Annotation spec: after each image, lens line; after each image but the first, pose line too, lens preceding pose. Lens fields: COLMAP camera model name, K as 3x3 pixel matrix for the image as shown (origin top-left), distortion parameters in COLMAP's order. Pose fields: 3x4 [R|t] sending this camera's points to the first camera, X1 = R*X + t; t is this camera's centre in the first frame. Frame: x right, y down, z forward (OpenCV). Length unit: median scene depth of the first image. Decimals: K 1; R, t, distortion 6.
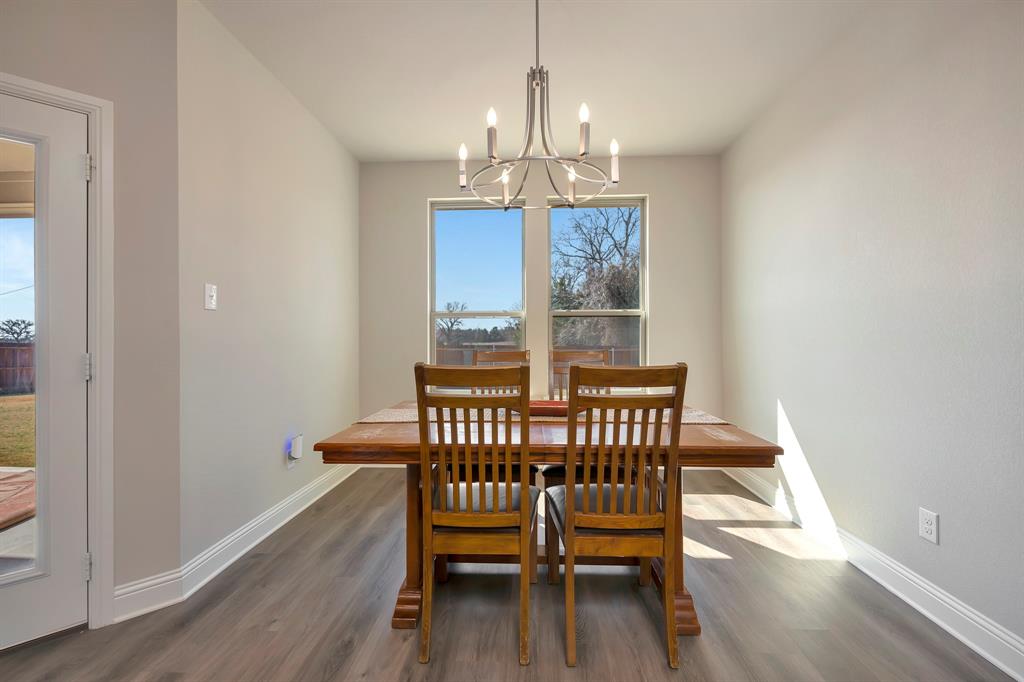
lens RADIAL K [[415.6, 0, 514.7], [0, 415.6, 347.0], [0, 0, 1]] dist [0.002174, -0.000401]
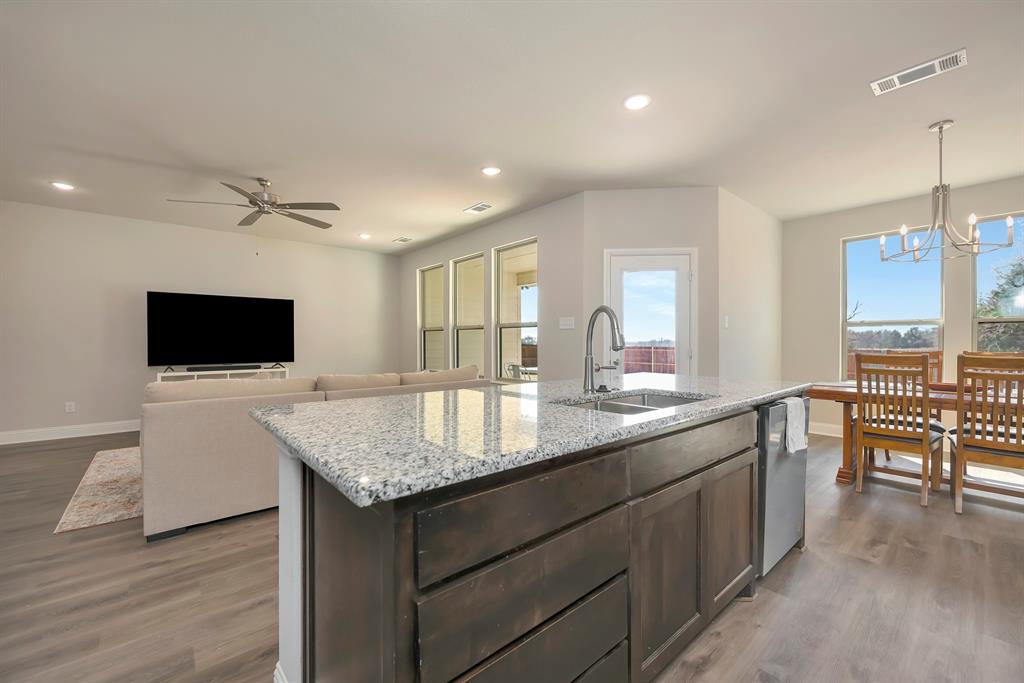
lens RADIAL K [[415.6, 0, 513.9], [0, 415.6, 342.7], [0, 0, 1]] dist [0.002174, -0.000401]
pose [[0.686672, 0.003952, -0.726957, 0.103717], [-0.013391, 0.999884, -0.007214, 0.020736], [0.726844, 0.014688, 0.686645, -1.558162]]
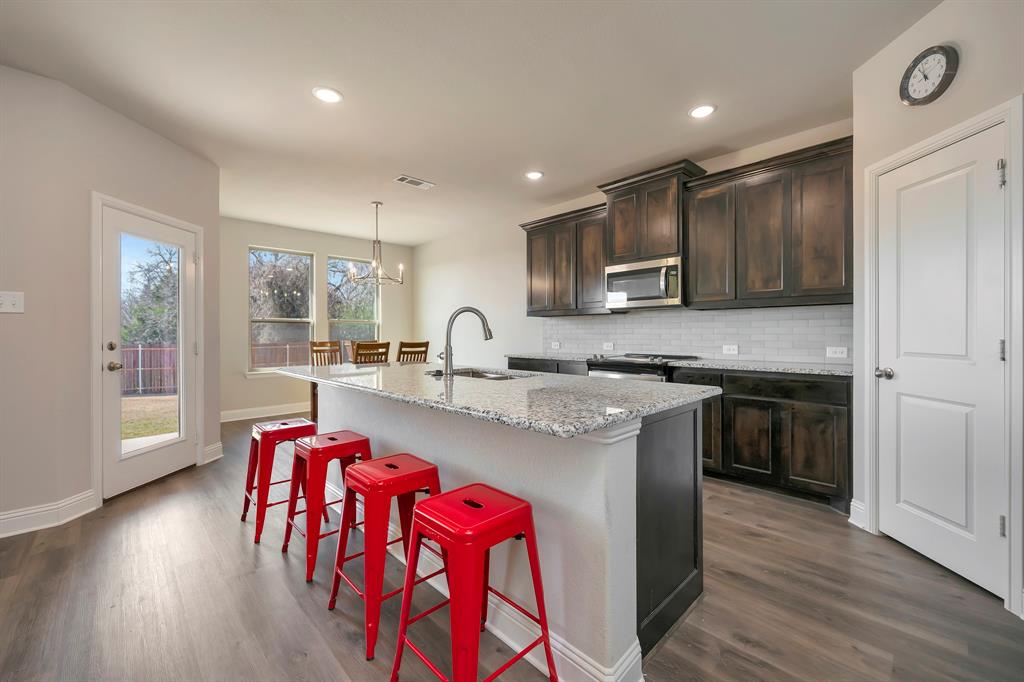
lens RADIAL K [[415.6, 0, 517.3], [0, 415.6, 335.1], [0, 0, 1]] dist [0.002174, -0.000401]
pose [[0.678722, -0.002264, 0.734392, -1.486160], [0.011237, 0.999910, -0.007302, 0.019118], [-0.734309, 0.013208, 0.678686, -1.752233]]
